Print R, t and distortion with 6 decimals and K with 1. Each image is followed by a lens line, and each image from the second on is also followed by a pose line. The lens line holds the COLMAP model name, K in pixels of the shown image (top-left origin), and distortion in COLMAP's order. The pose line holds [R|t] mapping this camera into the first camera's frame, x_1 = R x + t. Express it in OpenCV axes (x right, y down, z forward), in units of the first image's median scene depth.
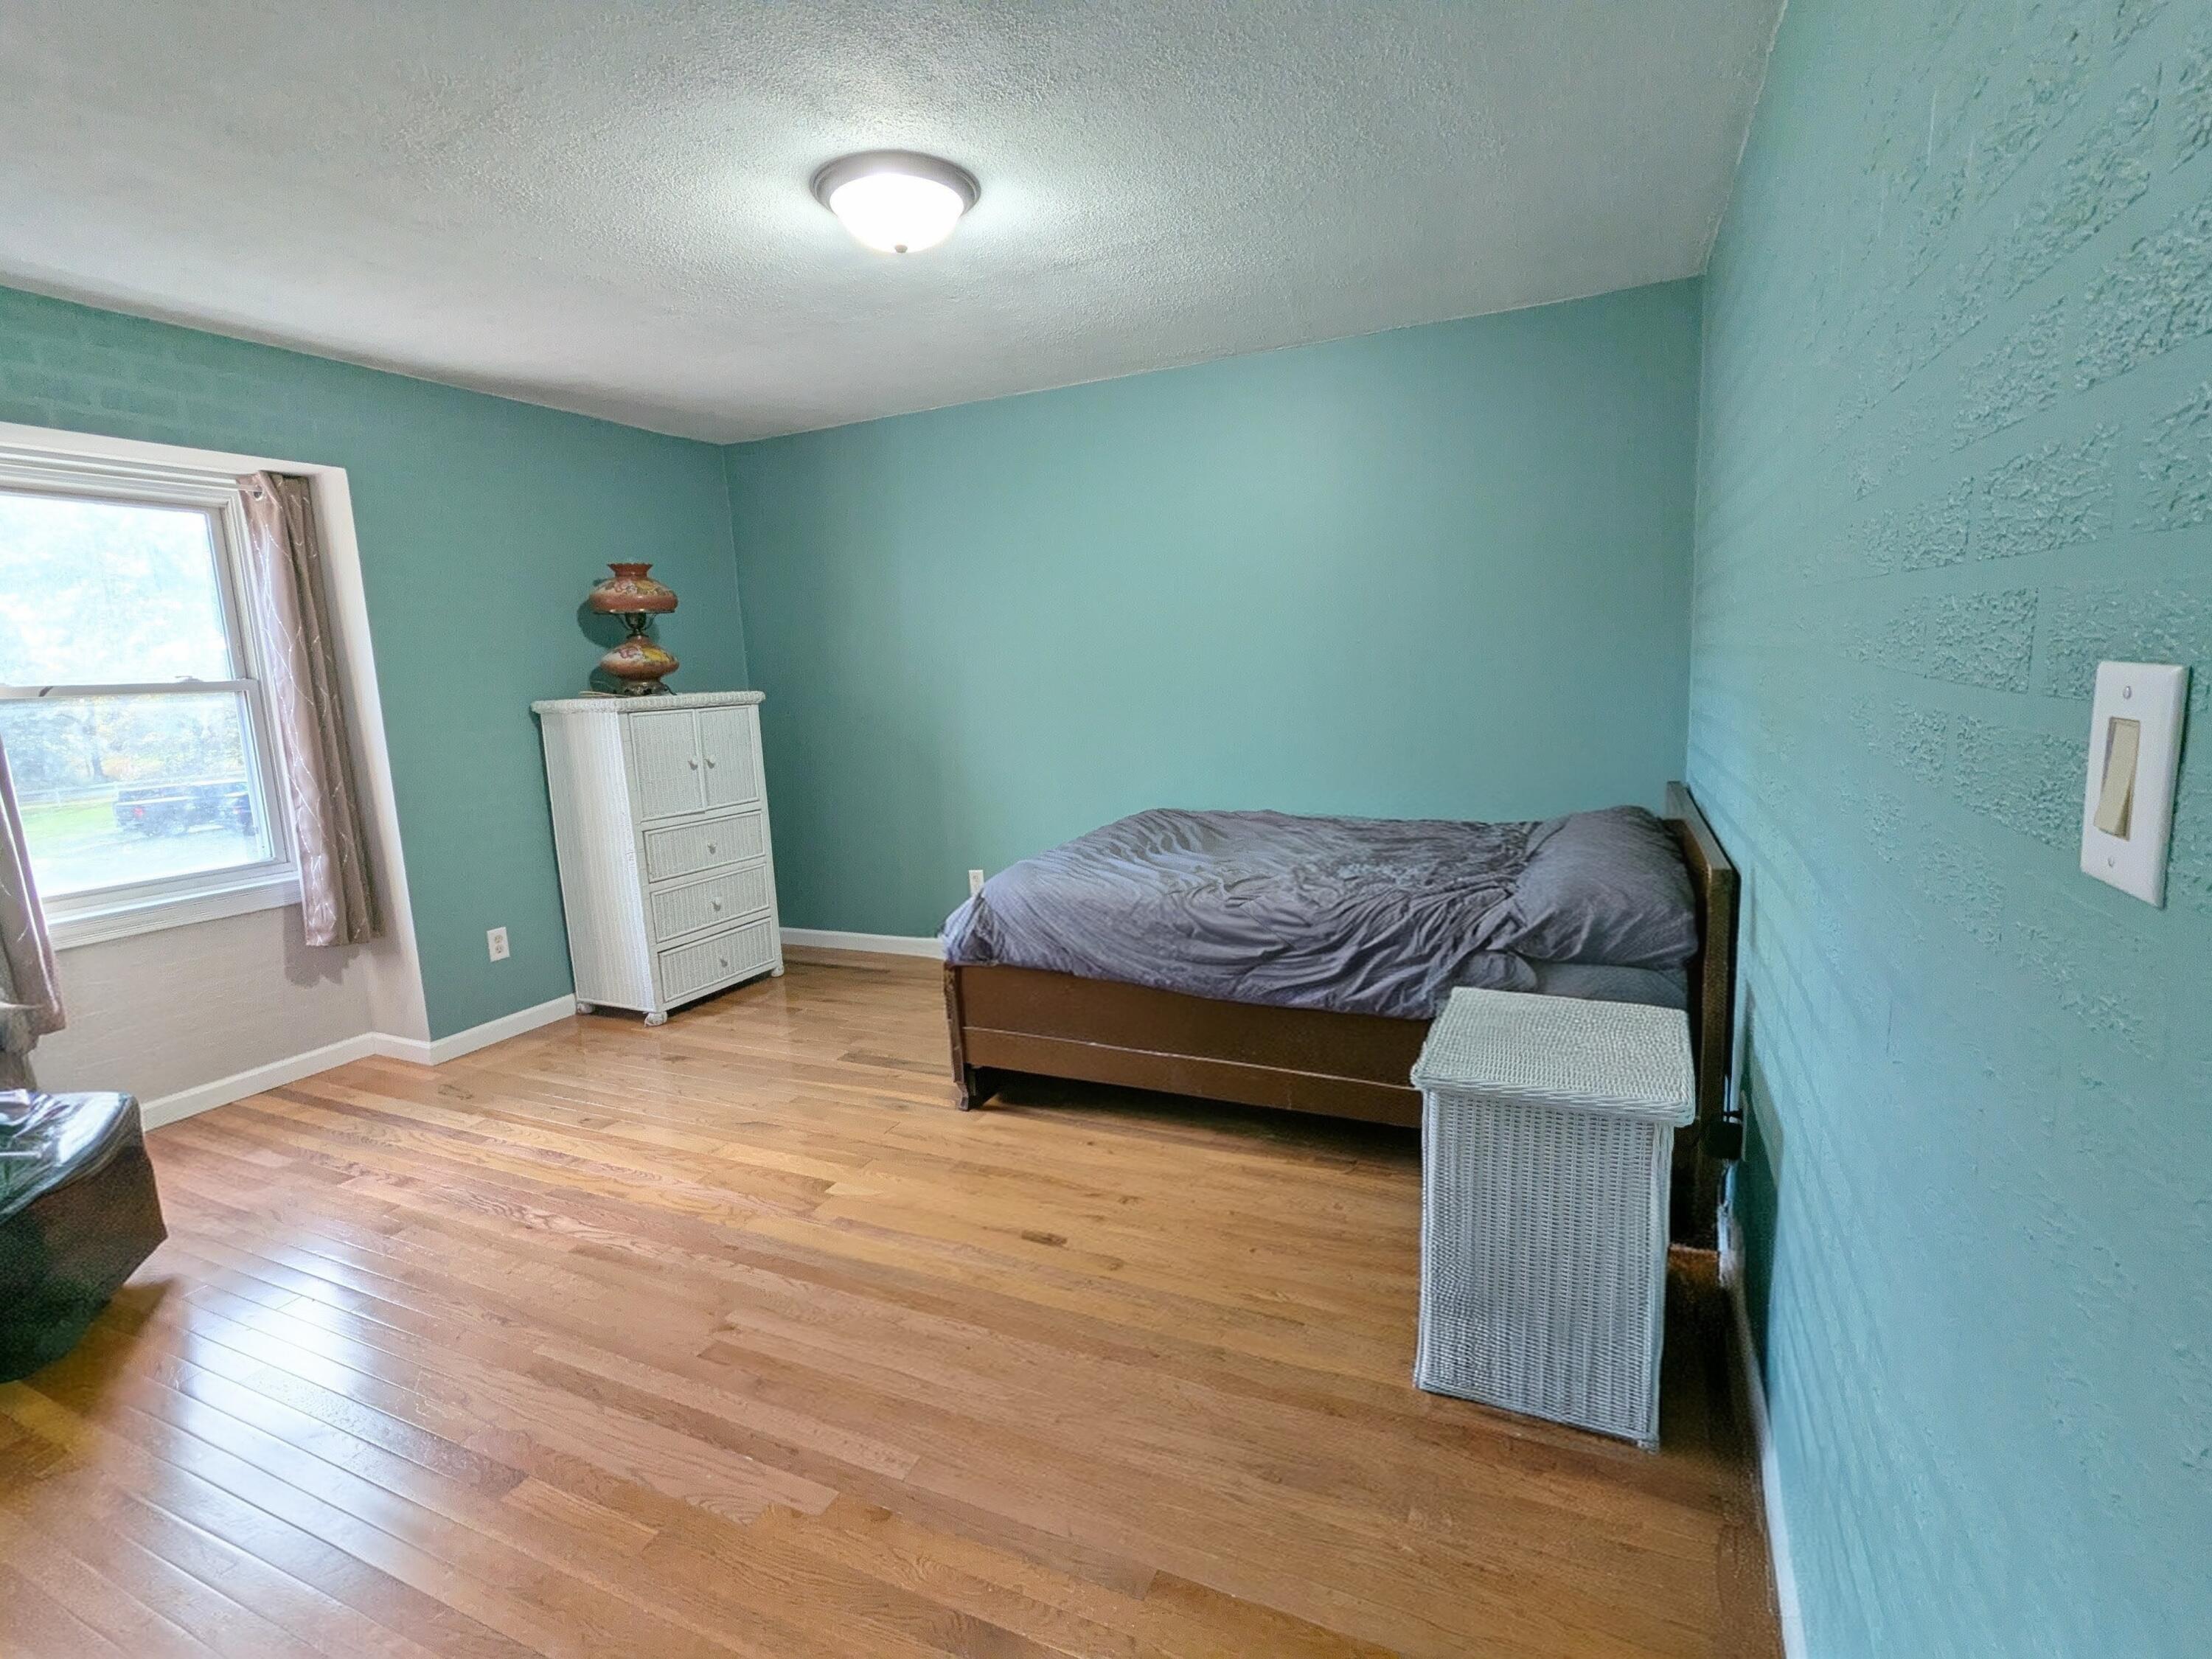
lens RADIAL K [[1045.5, 0, 1106.4], [0, 1045.5, 823.5], [0, 0, 1]] dist [-0.001598, 0.001360]
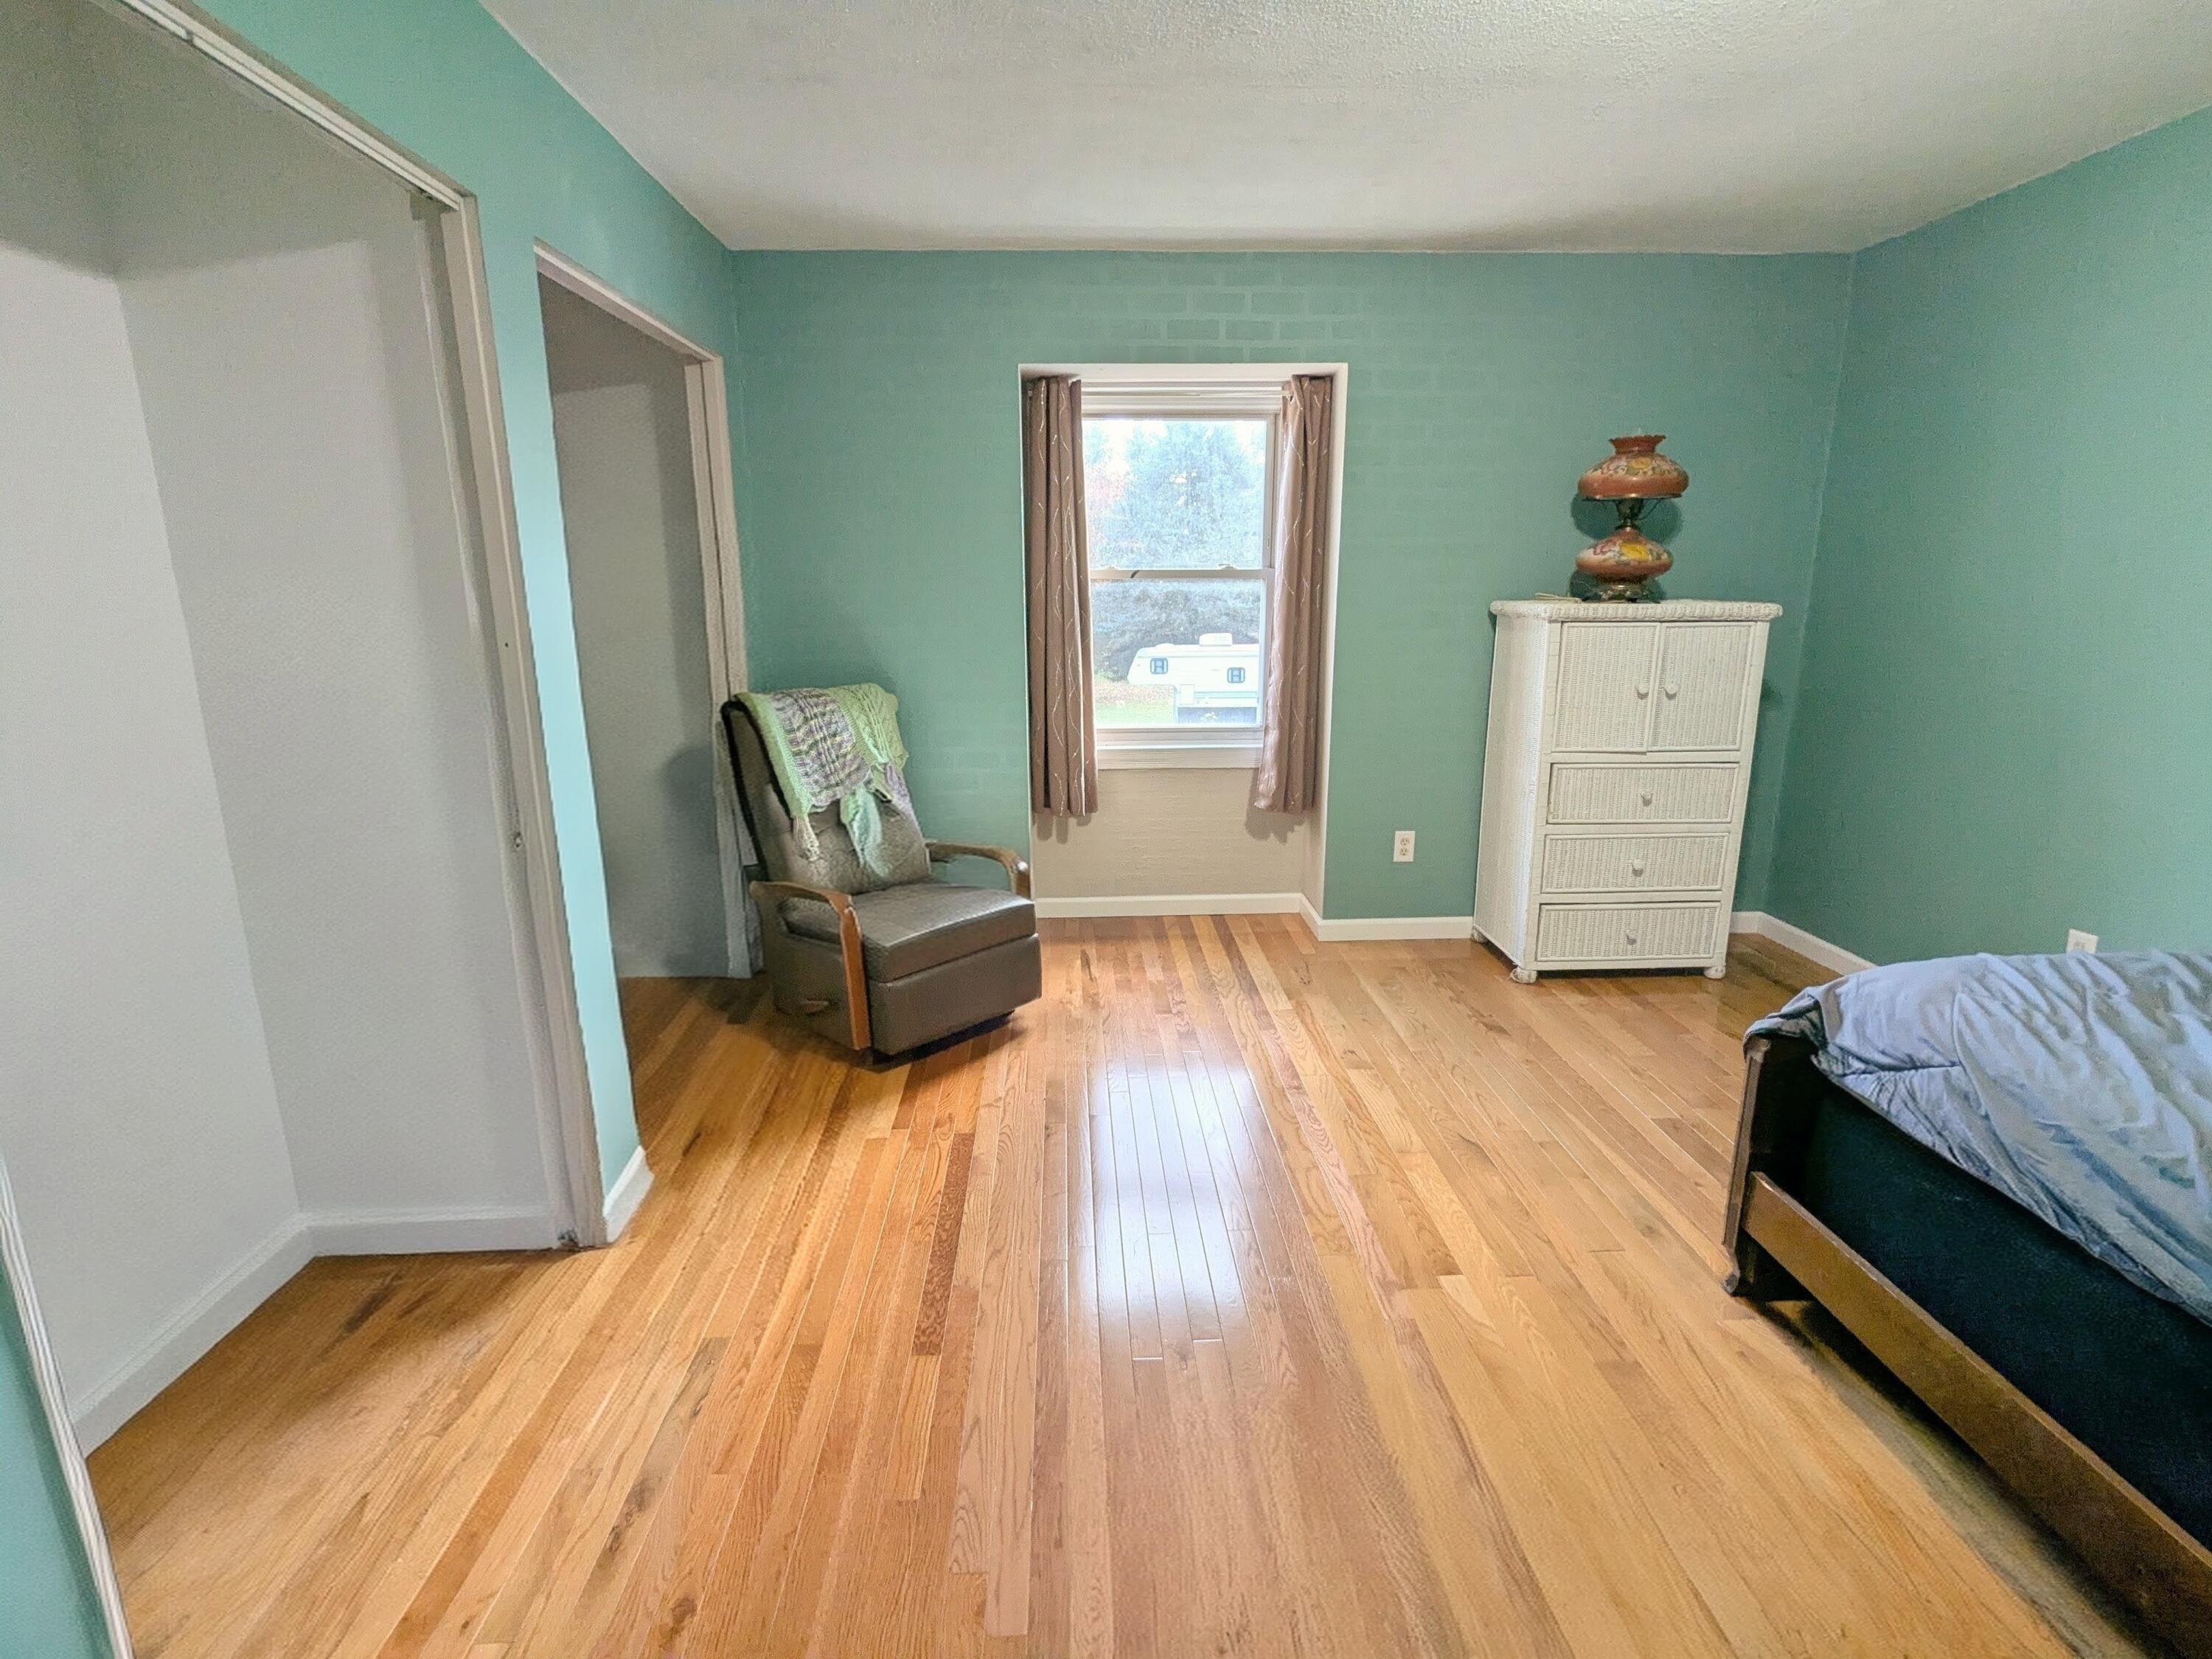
lens RADIAL K [[1045.5, 0, 1106.4], [0, 1045.5, 823.5], [0, 0, 1]] dist [-0.001598, 0.001360]
pose [[0.456314, 0.242611, -0.856106, 0.144013], [-0.148480, 0.969384, 0.195572, -0.062209], [0.877343, 0.037873, 0.478367, 0.296457]]
